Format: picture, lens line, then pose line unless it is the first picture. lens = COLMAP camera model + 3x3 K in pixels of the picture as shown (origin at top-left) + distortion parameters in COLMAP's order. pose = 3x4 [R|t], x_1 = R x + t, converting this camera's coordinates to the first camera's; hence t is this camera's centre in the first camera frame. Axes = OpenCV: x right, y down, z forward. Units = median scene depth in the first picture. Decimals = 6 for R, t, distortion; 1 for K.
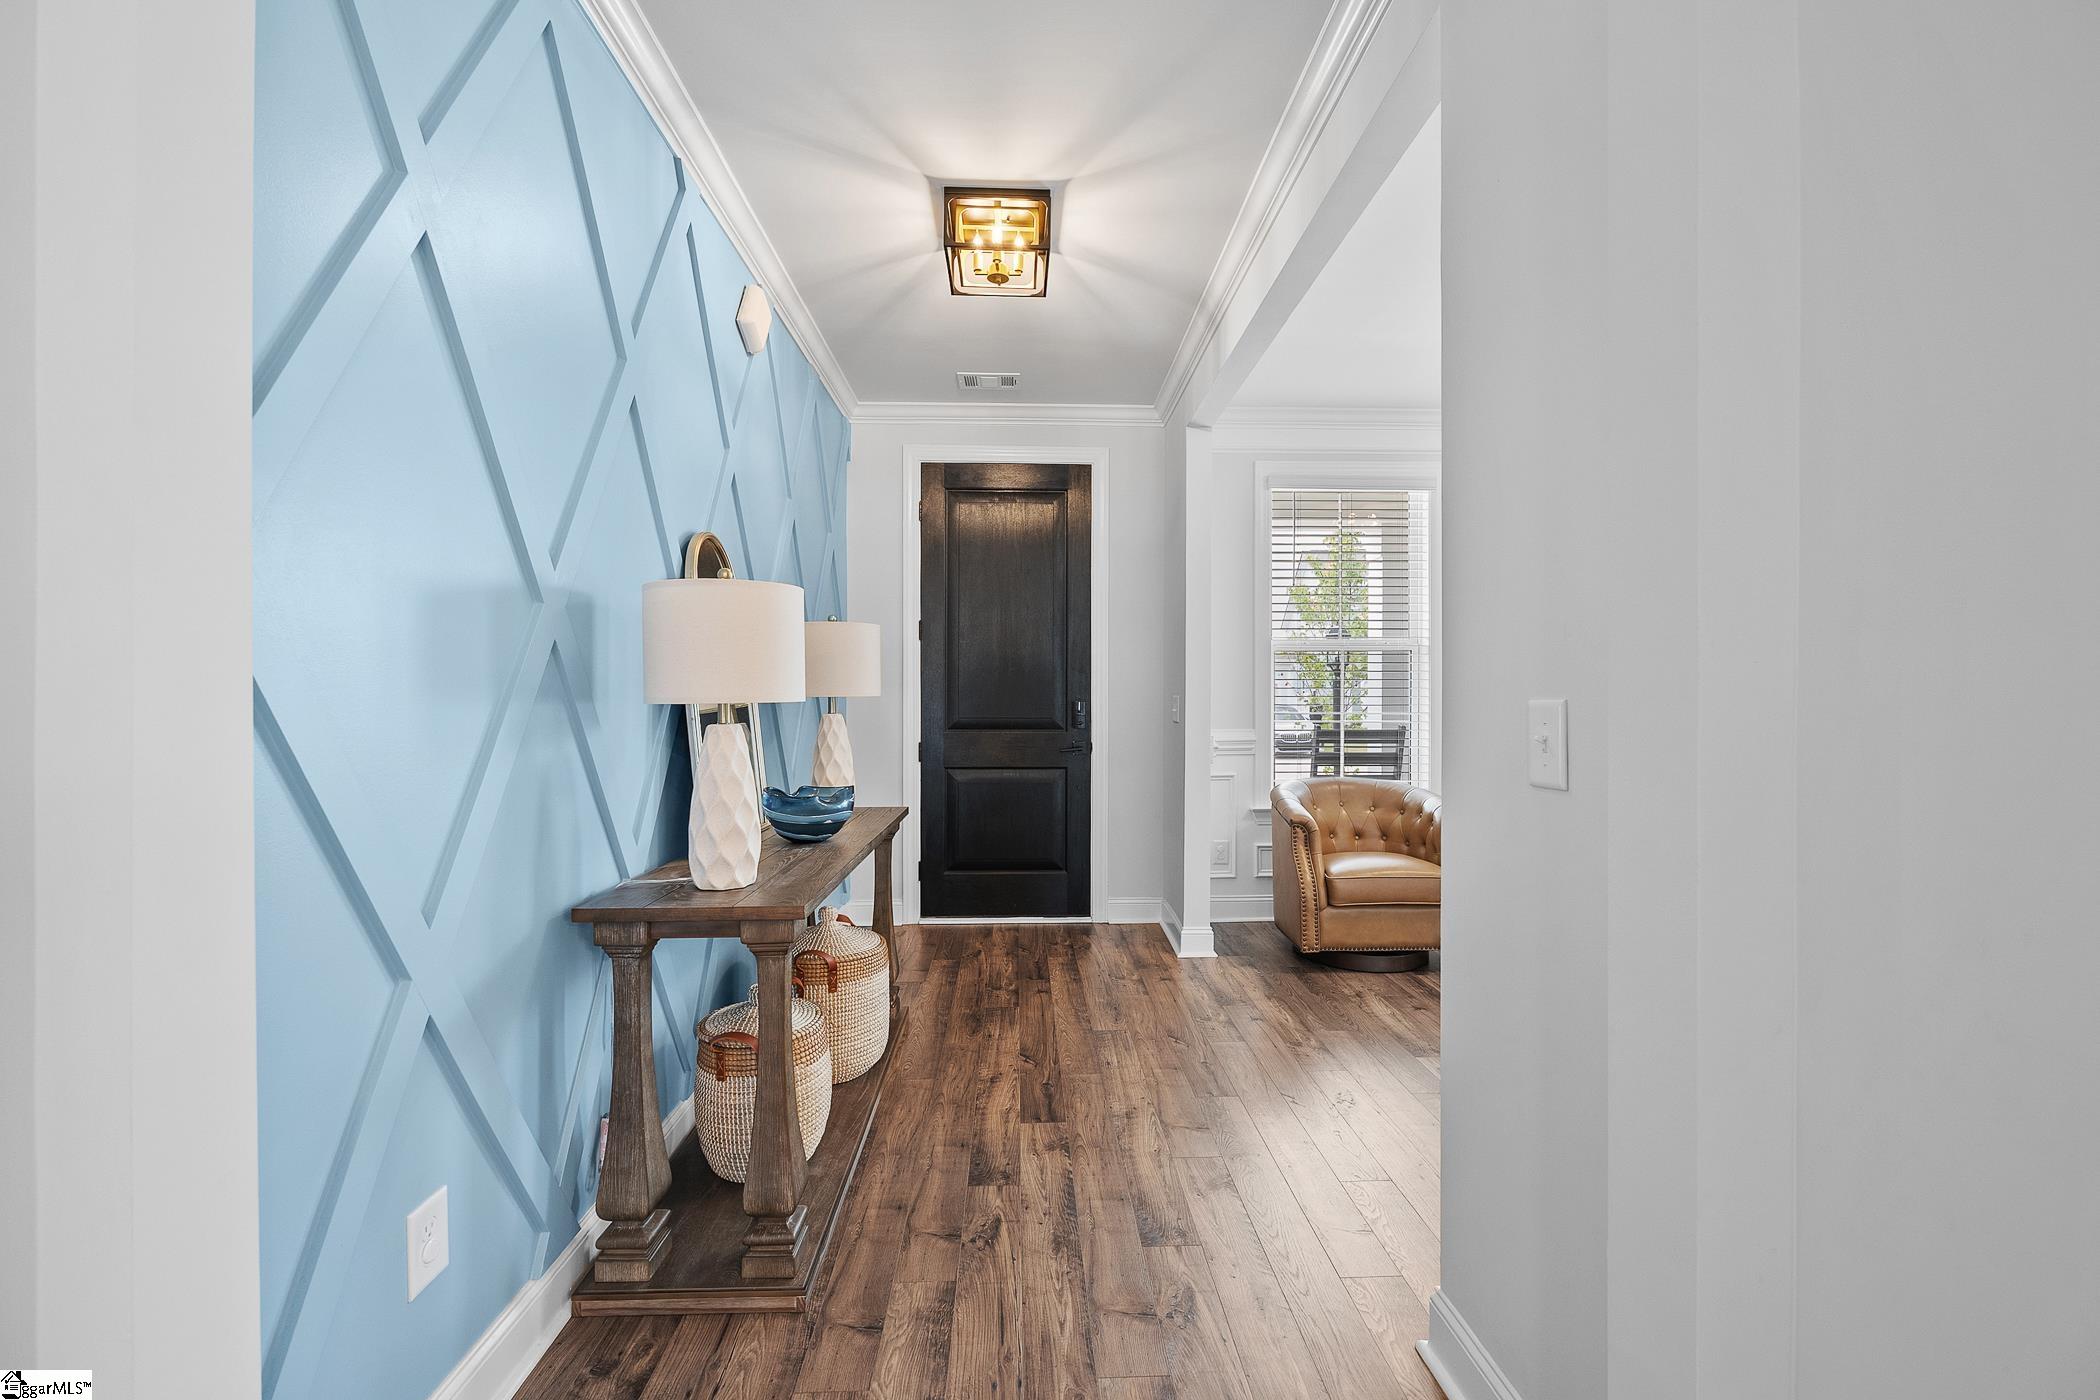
lens RADIAL K [[838.4, 0, 1050.0], [0, 838.4, 700.0], [0, 0, 1]] dist [-0.002076, -0.000068]
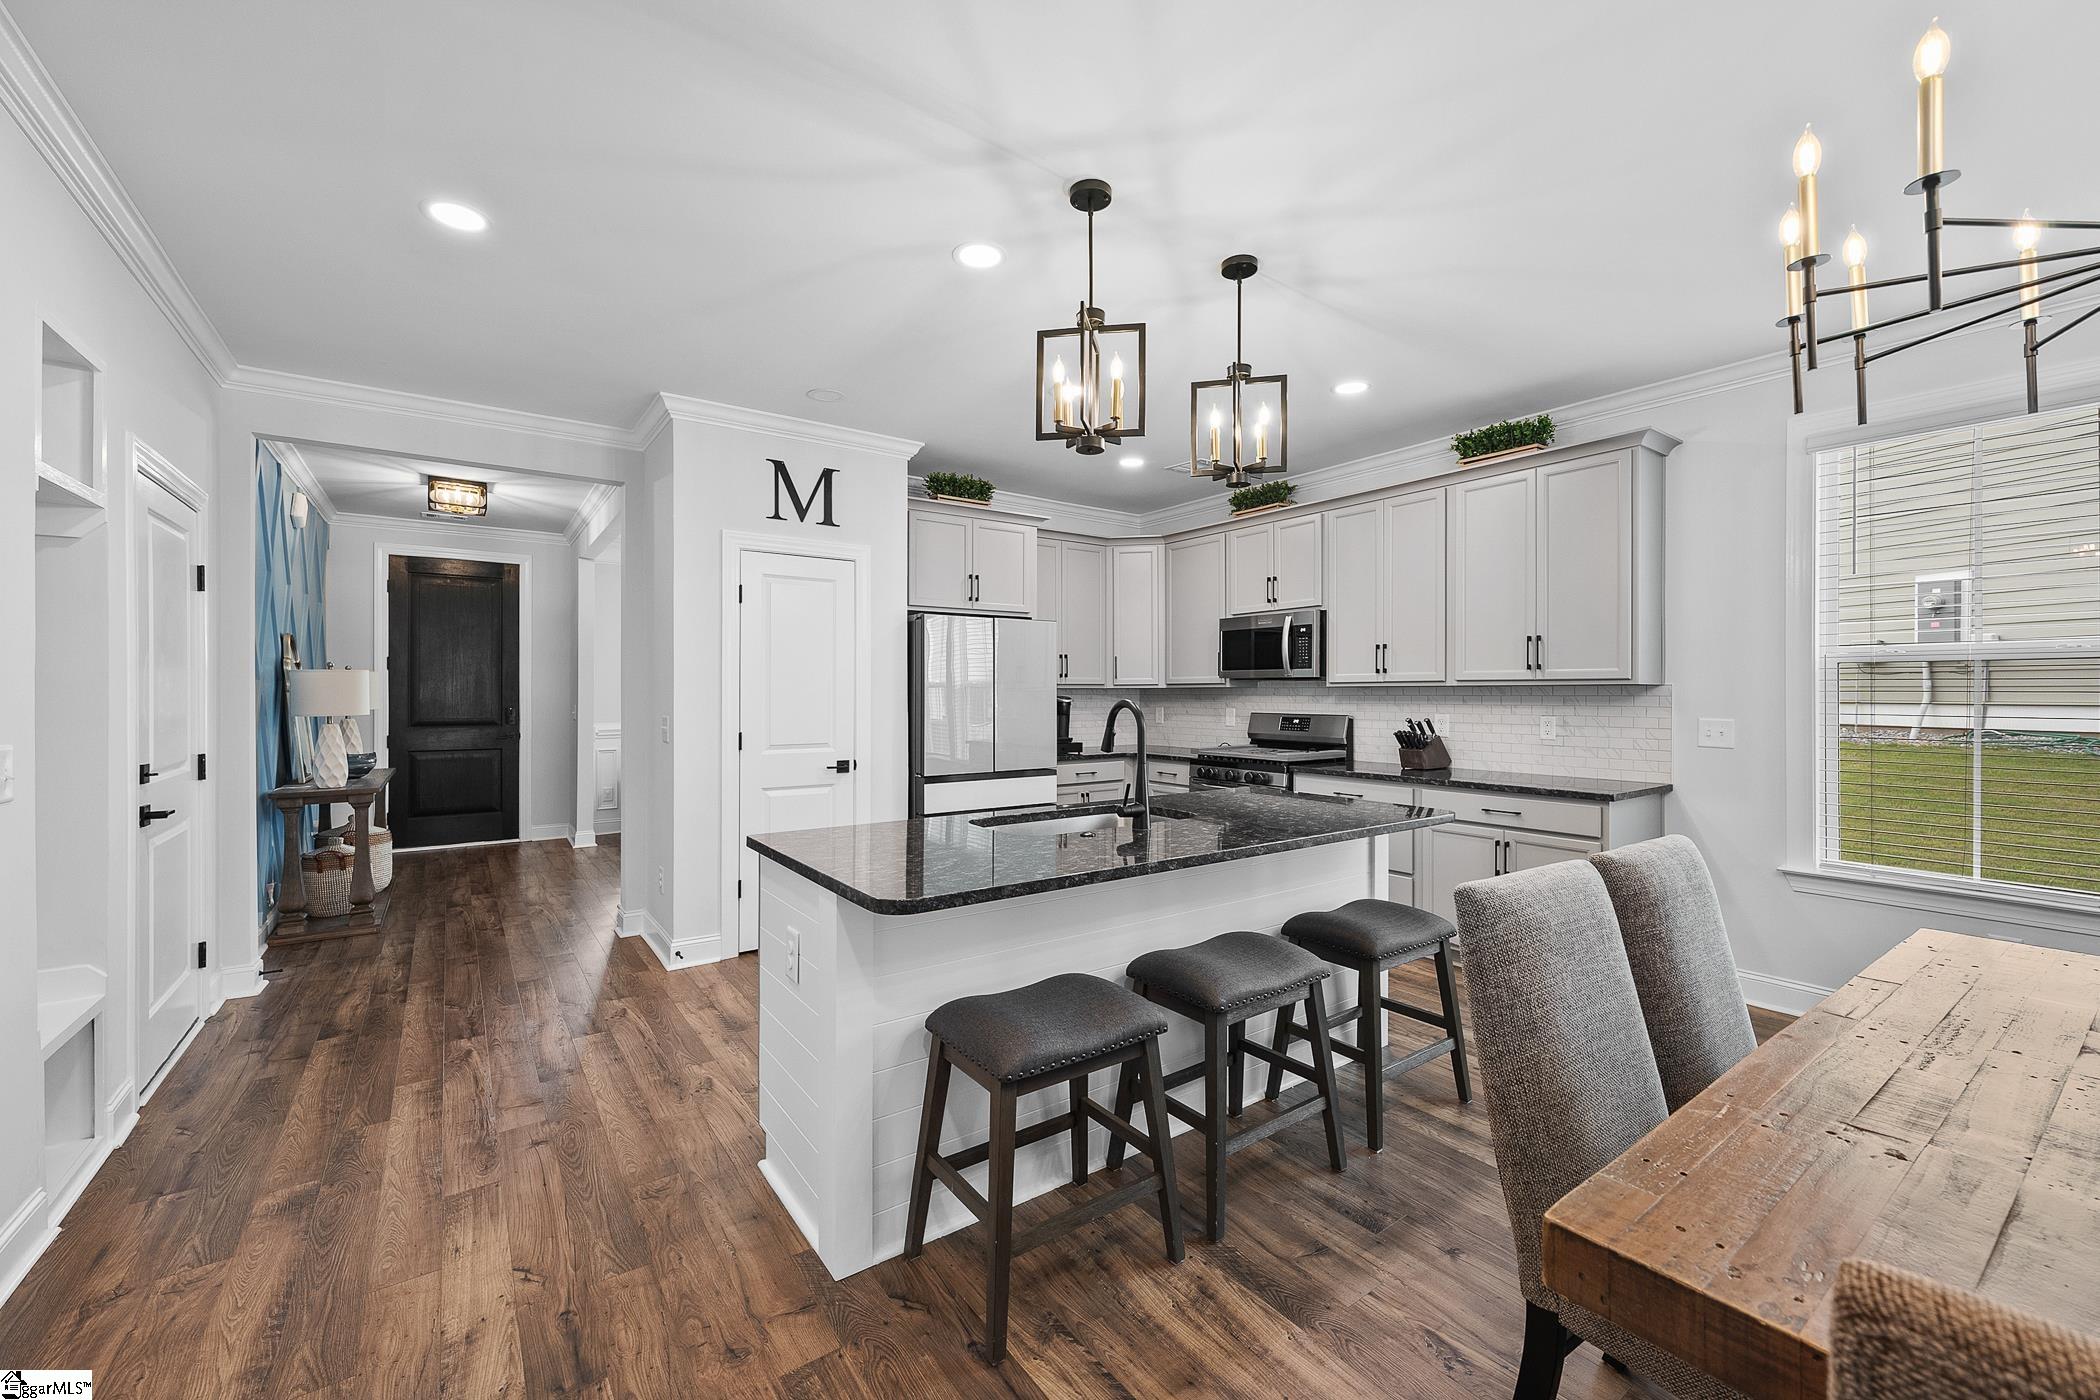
lens RADIAL K [[838.4, 0, 1050.0], [0, 838.4, 700.0], [0, 0, 1]] dist [-0.002076, -0.000068]
pose [[0.835955, -0.001037, 0.548797, 0.018158], [-0.002637, 0.999979, 0.005907, -0.027324], [-0.548791, -0.006386, 0.835935, -0.978624]]
